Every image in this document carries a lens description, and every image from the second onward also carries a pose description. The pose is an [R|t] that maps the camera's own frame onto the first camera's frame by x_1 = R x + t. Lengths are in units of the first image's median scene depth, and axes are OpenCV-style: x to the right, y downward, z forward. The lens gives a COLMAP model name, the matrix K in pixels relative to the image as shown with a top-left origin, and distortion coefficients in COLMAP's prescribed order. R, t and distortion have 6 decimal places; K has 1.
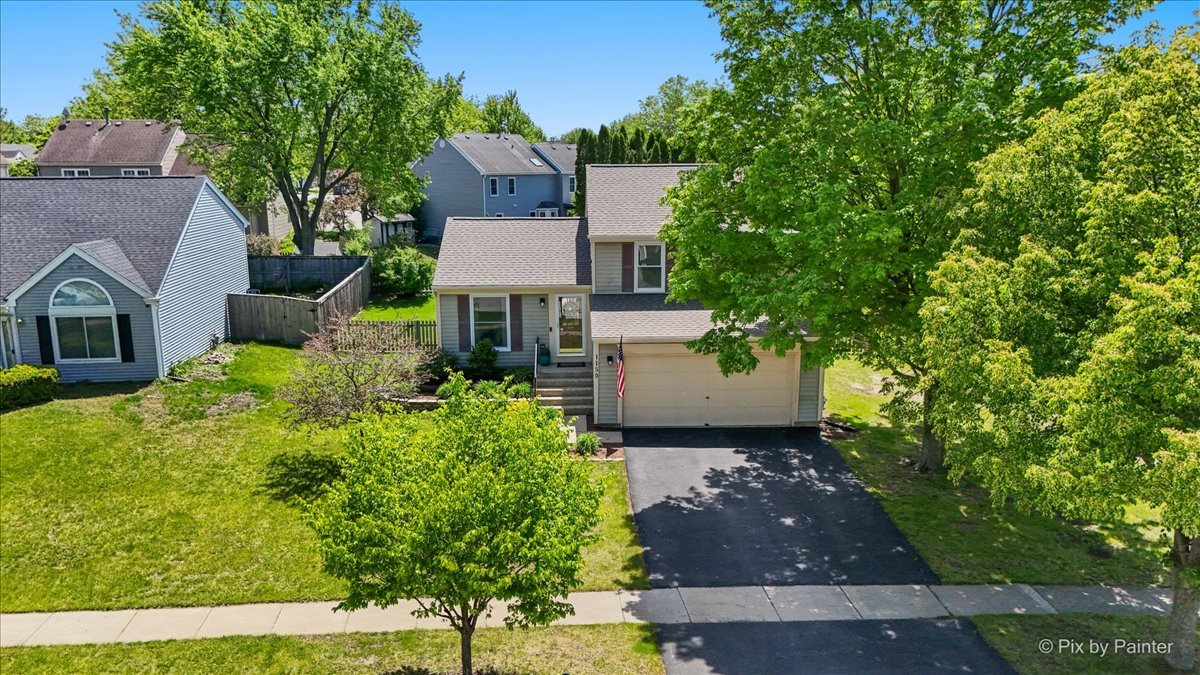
lens RADIAL K [[895.0, 0, 598.1], [0, 895.0, 333.3], [0, 0, 1]] dist [0.069945, -0.068771]
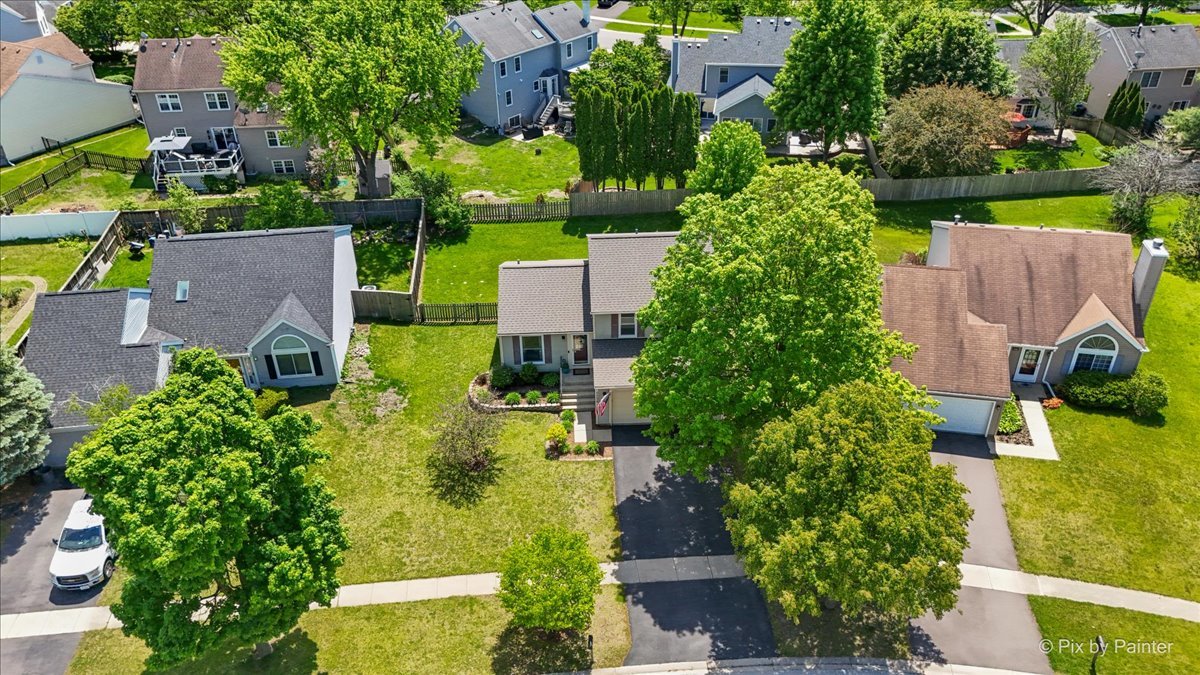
lens RADIAL K [[895.0, 0, 599.2], [0, 895.0, 339.2], [0, 0, 1]] dist [0.069945, -0.068771]
pose [[0.999902, -0.013088, 0.004892, -0.004190], [0.010437, 0.932388, 0.361309, -0.708883], [-0.009290, -0.361222, 0.932433, -0.611936]]
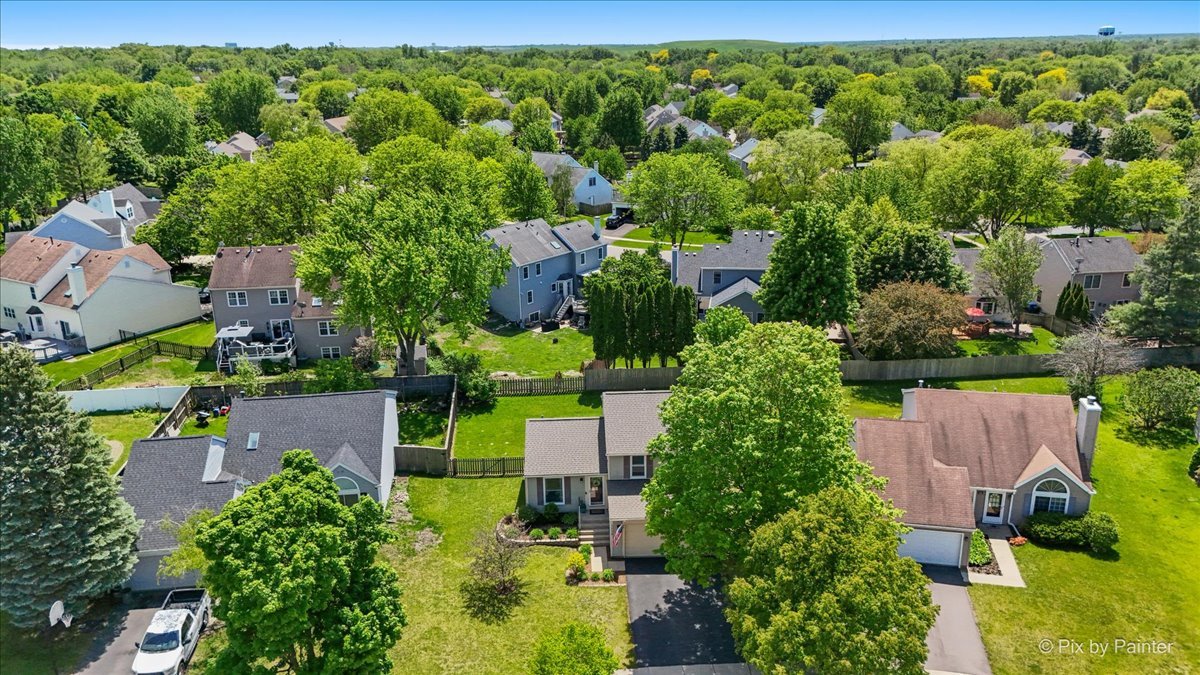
lens RADIAL K [[895.0, 0, 597.7], [0, 895.0, 336.2], [0, 0, 1]] dist [0.069945, -0.068771]
pose [[0.999930, -0.011684, 0.001714, -0.031116], [0.011382, 0.992237, 0.123843, -0.641746], [-0.003148, -0.123814, 0.992300, -0.940692]]
